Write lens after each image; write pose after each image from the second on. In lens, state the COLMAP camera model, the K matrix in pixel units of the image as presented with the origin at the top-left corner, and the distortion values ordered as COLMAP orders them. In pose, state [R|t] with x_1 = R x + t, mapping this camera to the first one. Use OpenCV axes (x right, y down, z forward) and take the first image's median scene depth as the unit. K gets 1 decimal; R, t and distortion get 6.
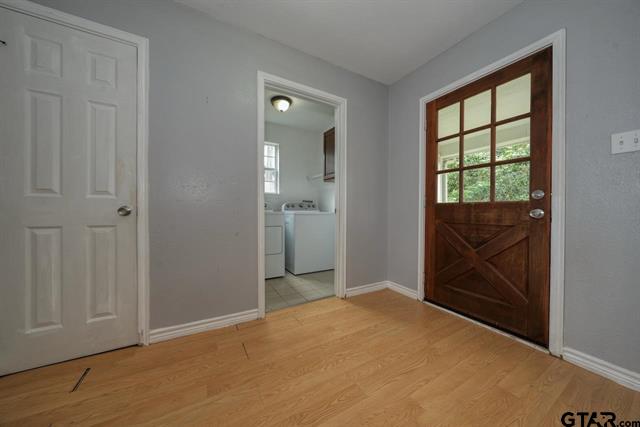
lens RADIAL K [[218.4, 0, 320.0], [0, 218.4, 213.5], [0, 0, 1]] dist [0.000232, 0.000055]
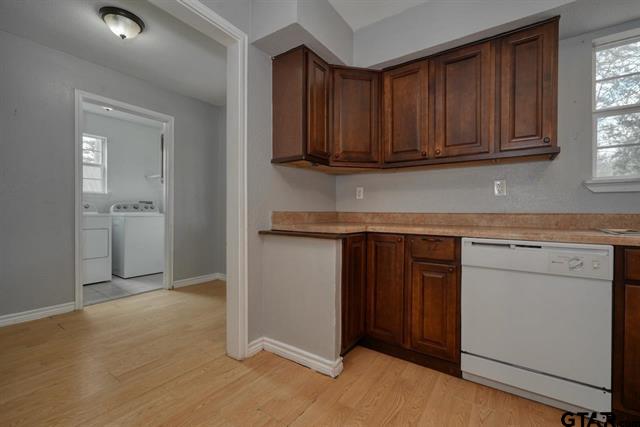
lens RADIAL K [[275.9, 0, 320.0], [0, 275.9, 213.5], [0, 0, 1]] dist [-0.000513, -0.000076]
pose [[0.903938, 0.000791, 0.427663, 0.148069], [0.000922, 0.999992, -0.003798, -0.004200], [-0.427663, 0.003828, 0.903930, -0.491302]]
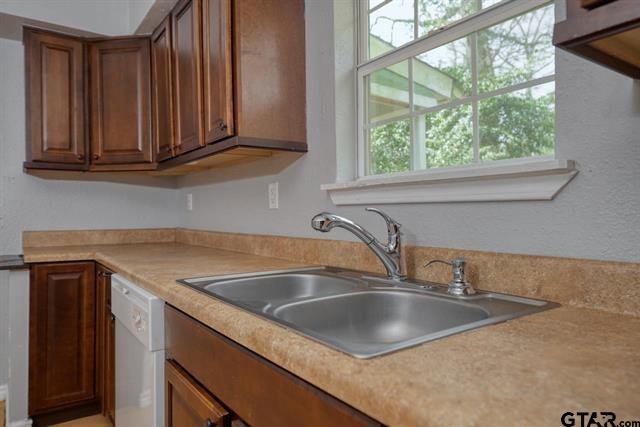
lens RADIAL K [[425.7, 0, 318.4], [0, 425.7, 213.7], [0, 0, 1]] dist [-0.000937, -0.000320]
pose [[0.994921, -0.007894, 0.100353, 0.808902], [0.009064, 0.999896, -0.011208, -0.031576], [-0.100254, 0.012060, 0.994889, -0.724911]]
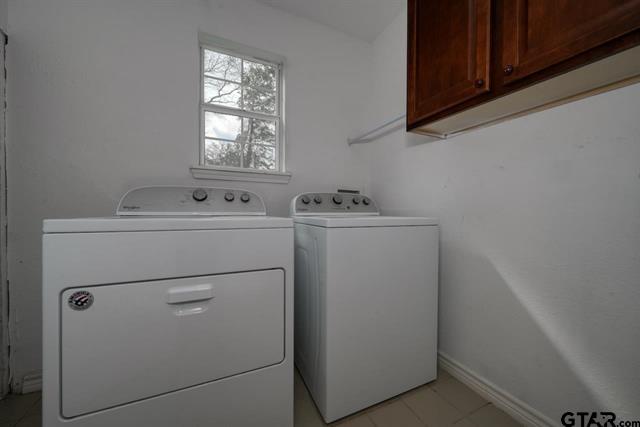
lens RADIAL K [[236.7, 0, 320.0], [0, 236.7, 213.5], [0, 0, 1]] dist [-0.000433, -0.000027]
pose [[0.996041, 0.003519, -0.088826, -0.096551], [-0.003061, 0.999981, 0.005291, -0.017131], [0.088843, -0.004998, 0.996033, 0.677697]]
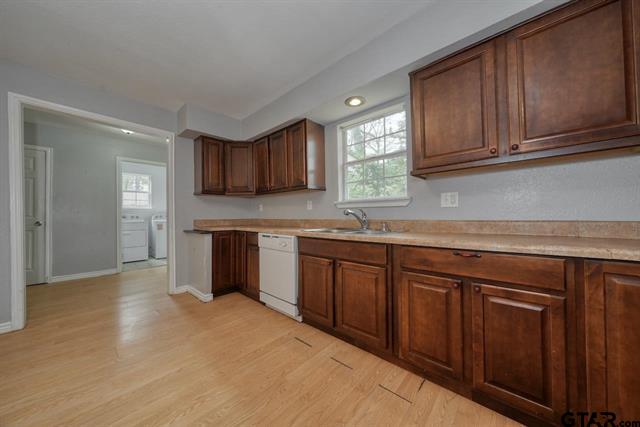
lens RADIAL K [[218.4, 0, 320.0], [0, 218.4, 213.5], [0, 0, 1]] dist [0.000232, 0.000055]
pose [[0.952528, -0.008658, 0.304329, 0.569165], [0.015197, 0.999702, -0.019124, -0.013329], [-0.304073, 0.022841, 0.952375, -0.970356]]
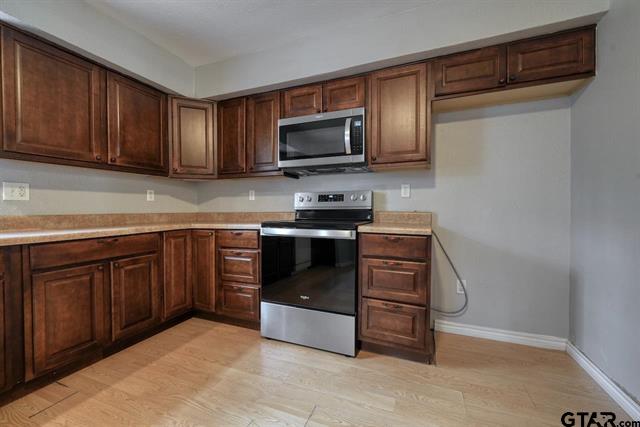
lens RADIAL K [[261.9, 0, 320.0], [0, 261.9, 213.5], [0, 0, 1]] dist [-0.000730, 0.000047]
pose [[-0.615206, -0.017395, 0.788174, 0.201608], [0.006867, 0.999600, 0.027421, -0.016935], [-0.788336, 0.022282, -0.614841, -0.706532]]
